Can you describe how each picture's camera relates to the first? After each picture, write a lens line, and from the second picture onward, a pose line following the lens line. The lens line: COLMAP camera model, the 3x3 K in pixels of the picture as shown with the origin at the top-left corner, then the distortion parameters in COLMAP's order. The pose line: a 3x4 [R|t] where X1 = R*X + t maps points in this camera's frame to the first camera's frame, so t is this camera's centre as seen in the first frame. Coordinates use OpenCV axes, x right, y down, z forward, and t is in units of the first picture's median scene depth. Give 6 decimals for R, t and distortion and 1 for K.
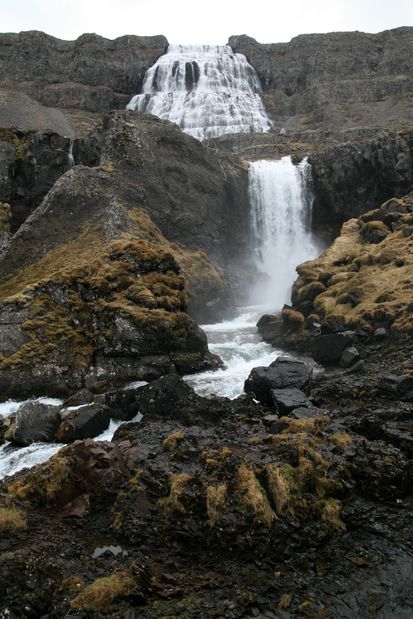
lens RADIAL K [[521.2, 0, 206.5], [0, 521.2, 309.5], [0, 0, 1]] dist [-0.130576, 0.126983]
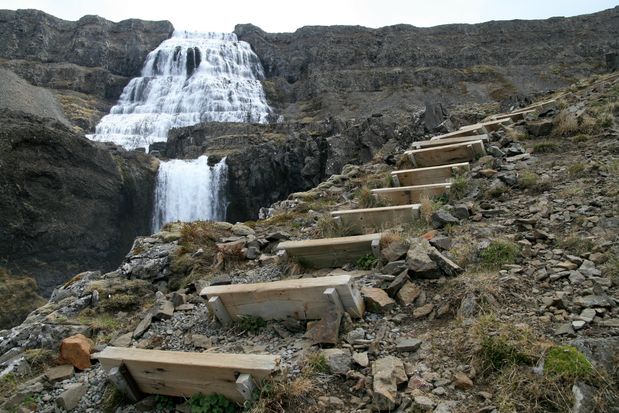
lens RADIAL K [[529.8, 0, 309.5], [0, 529.8, 206.5], [0, 0, 1]] dist [-0.125754, 0.136449]
pose [[0.990827, 0.008283, 0.134885, 0.061091], [0.013119, 0.987509, -0.157015, -0.016825], [-0.134501, 0.157344, 0.978342, 0.020629]]
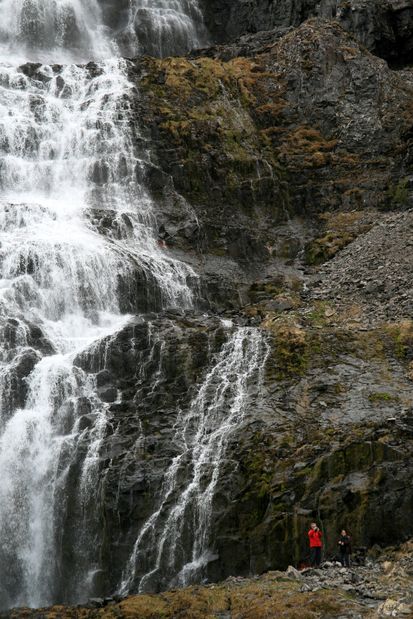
lens RADIAL K [[1902.7, 0, 206.5], [0, 1902.7, 309.5], [0, 0, 1]] dist [0.160550, 1.144506]
pose [[0.994125, -0.051698, -0.095089, 0.159429], [0.016466, 0.940563, -0.339219, -0.211524], [0.106975, 0.335660, 0.935889, 0.596619]]
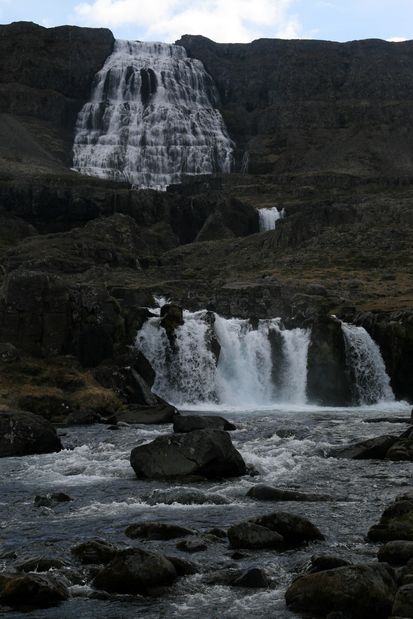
lens RADIAL K [[1121.7, 0, 206.5], [0, 1121.7, 309.5], [0, 0, 1]] dist [0.049063, 0.107069]
pose [[0.986313, 0.030903, 0.161961, -0.244497], [-0.011022, 0.992440, -0.122238, 0.196895], [-0.164514, 0.118780, 0.979197, -0.979931]]
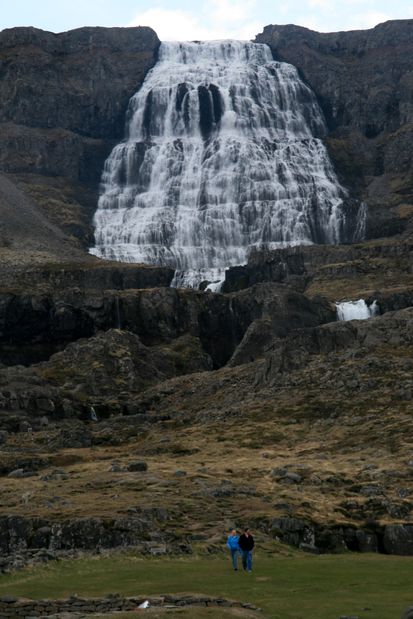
lens RADIAL K [[1902.7, 0, 206.5], [0, 1902.7, 309.5], [0, 0, 1]] dist [0.160550, 1.144506]
pose [[0.998527, -0.019858, 0.050497, -0.152571], [0.029176, 0.981141, -0.191078, 0.204341], [-0.045750, 0.192270, 0.980275, -1.171400]]
